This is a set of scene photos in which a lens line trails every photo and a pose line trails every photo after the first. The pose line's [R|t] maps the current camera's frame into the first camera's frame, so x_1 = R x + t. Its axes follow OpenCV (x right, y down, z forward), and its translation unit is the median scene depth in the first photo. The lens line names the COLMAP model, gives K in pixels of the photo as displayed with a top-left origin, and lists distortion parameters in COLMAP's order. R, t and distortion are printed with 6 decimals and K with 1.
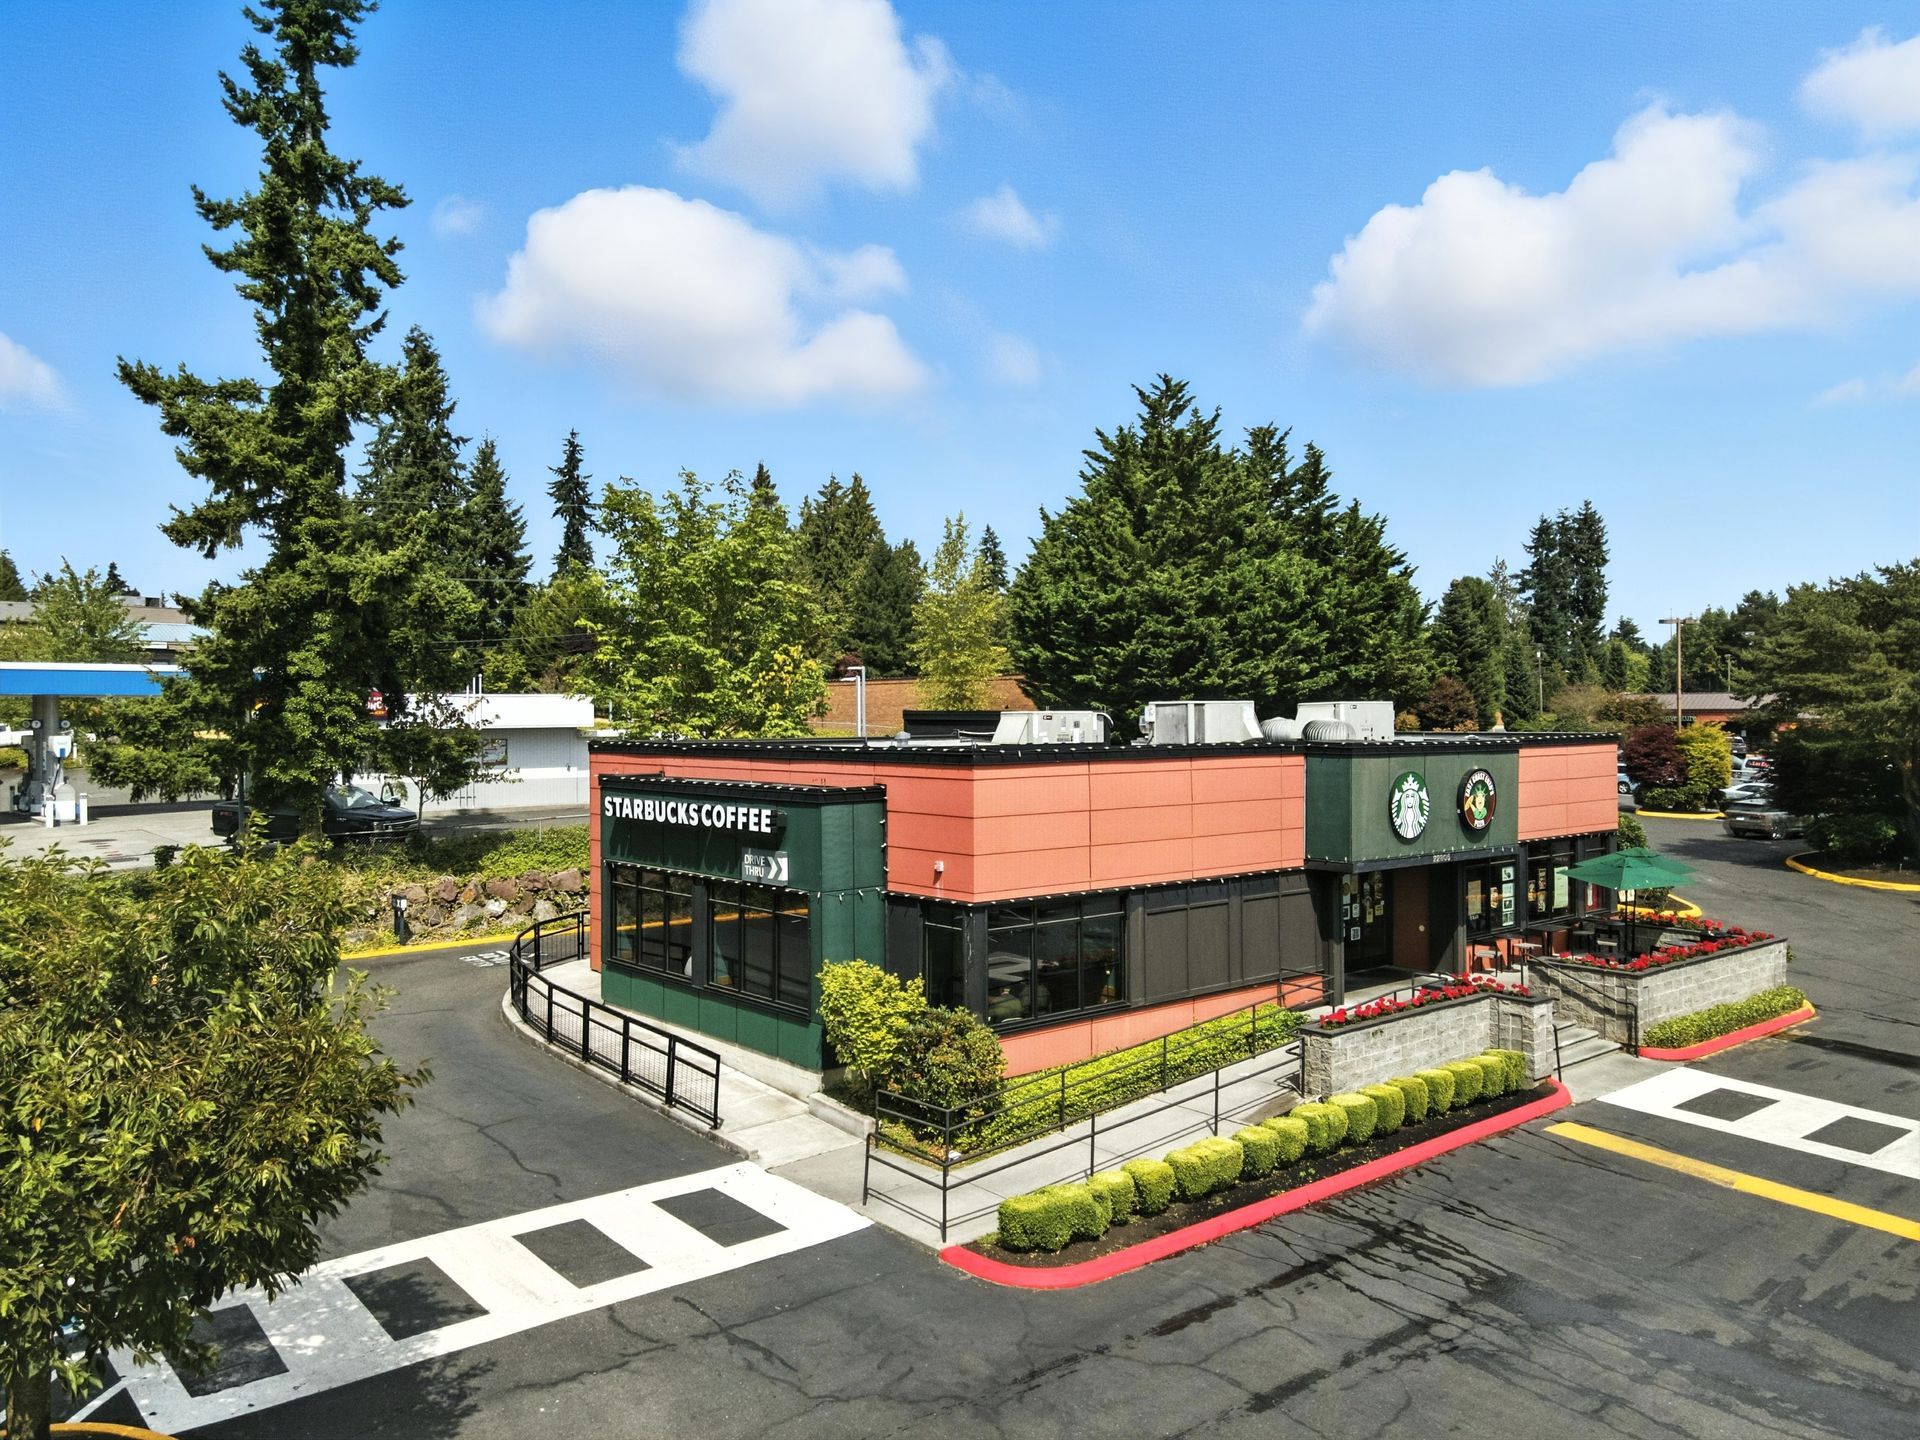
lens RADIAL K [[1400.9, 0, 952.4], [0, 1400.9, 717.2], [0, 0, 1]] dist [0.036012, 0.012236]
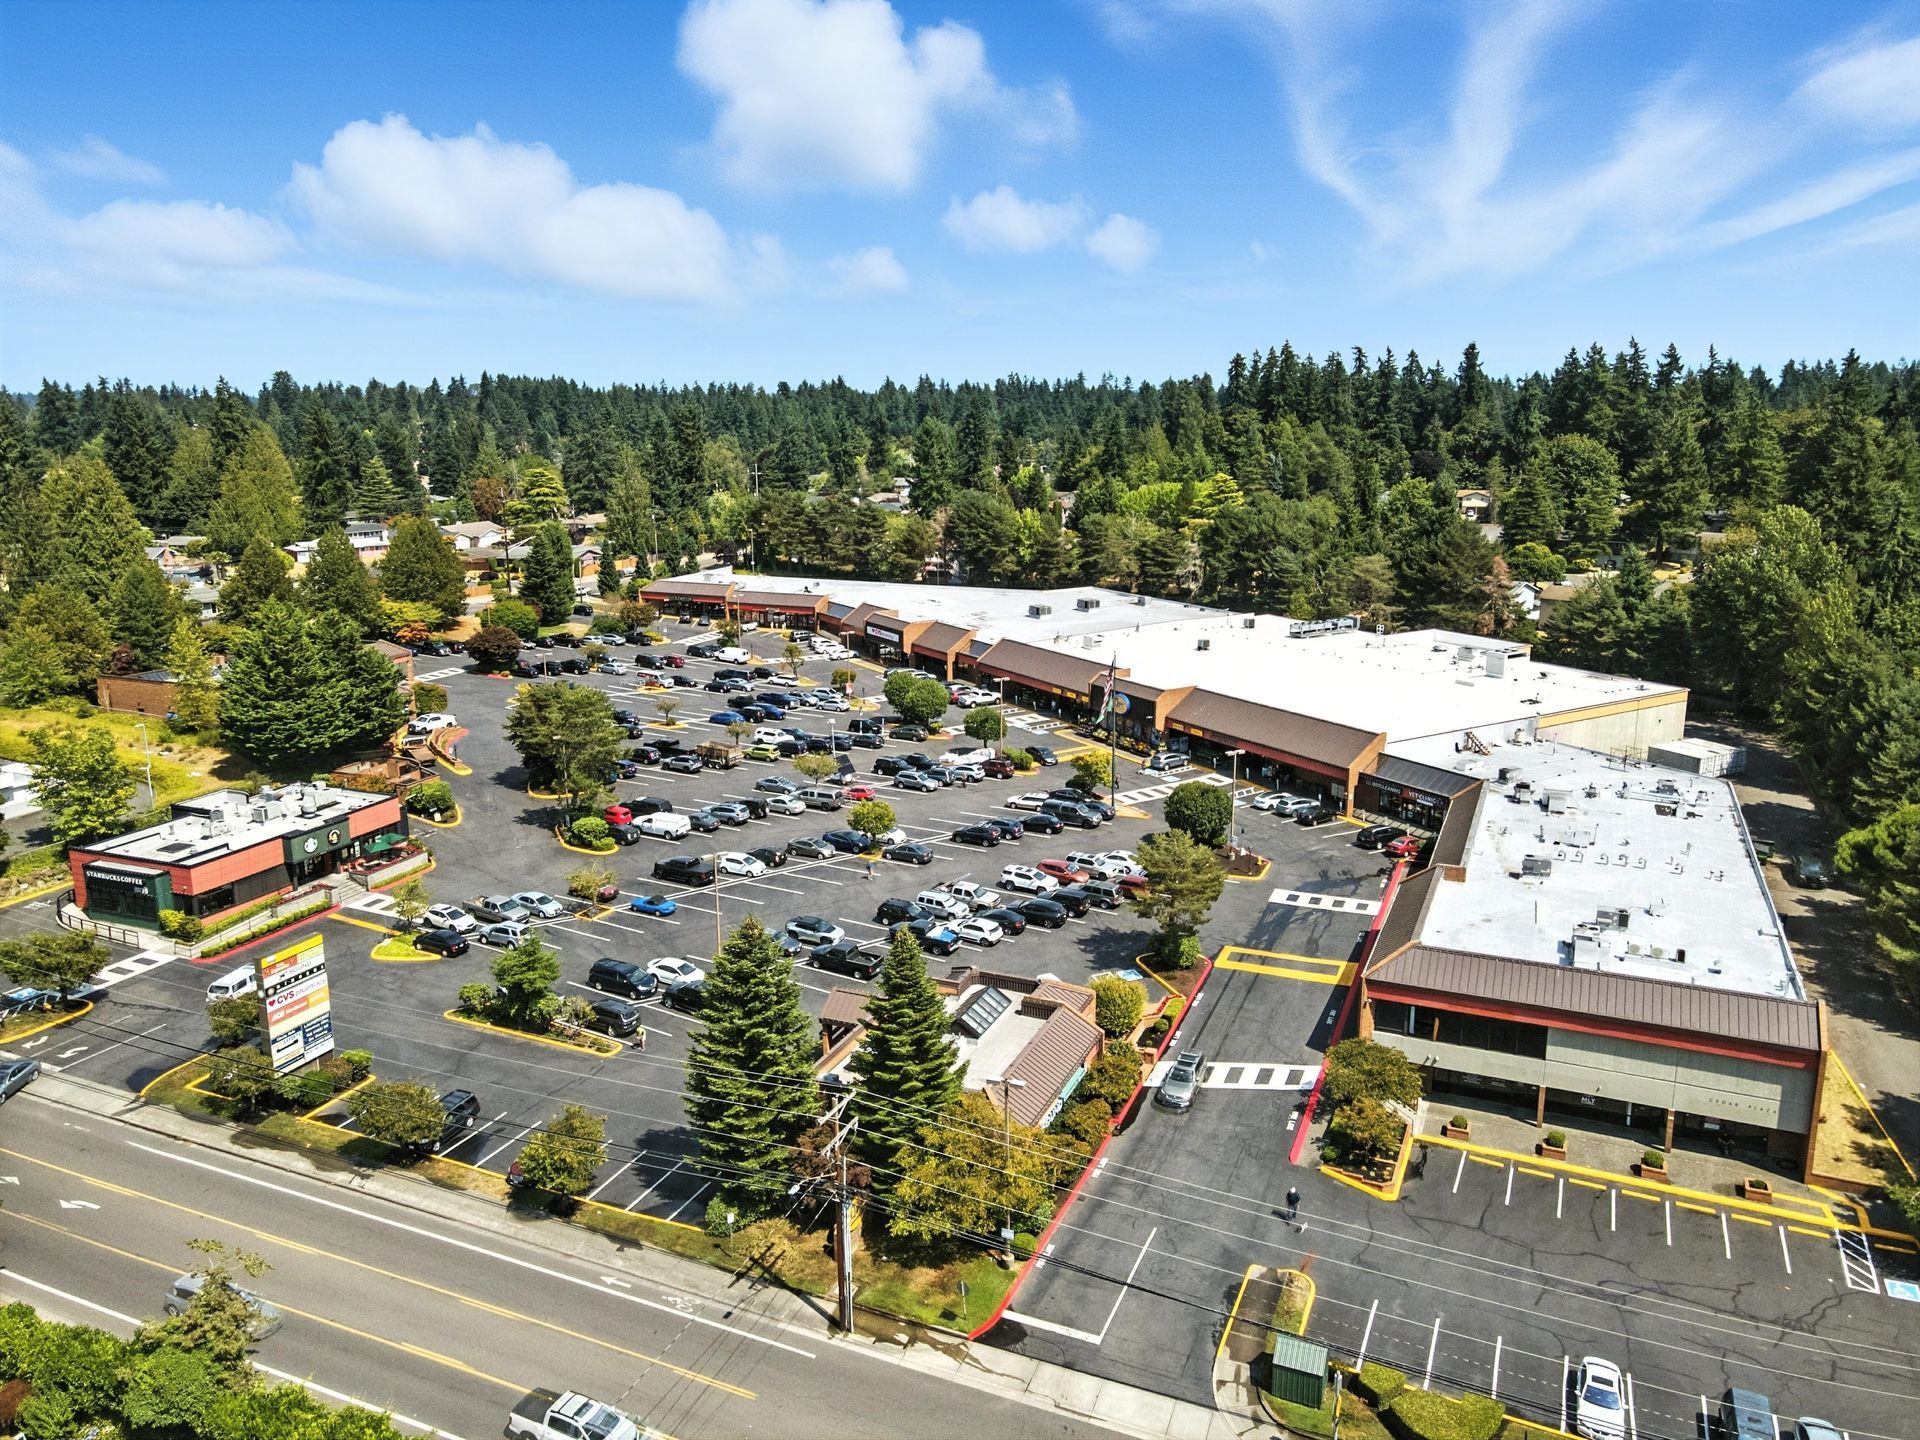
lens RADIAL K [[1400.9, 0, 962.9], [0, 1400.9, 706.2], [0, 0, 1]] dist [0.036012, 0.012236]
pose [[0.889037, -0.097231, 0.447392, 0.247763], [-0.000252, 0.977085, 0.212849, -1.544916], [-0.457836, -0.189344, 0.868640, -4.368666]]
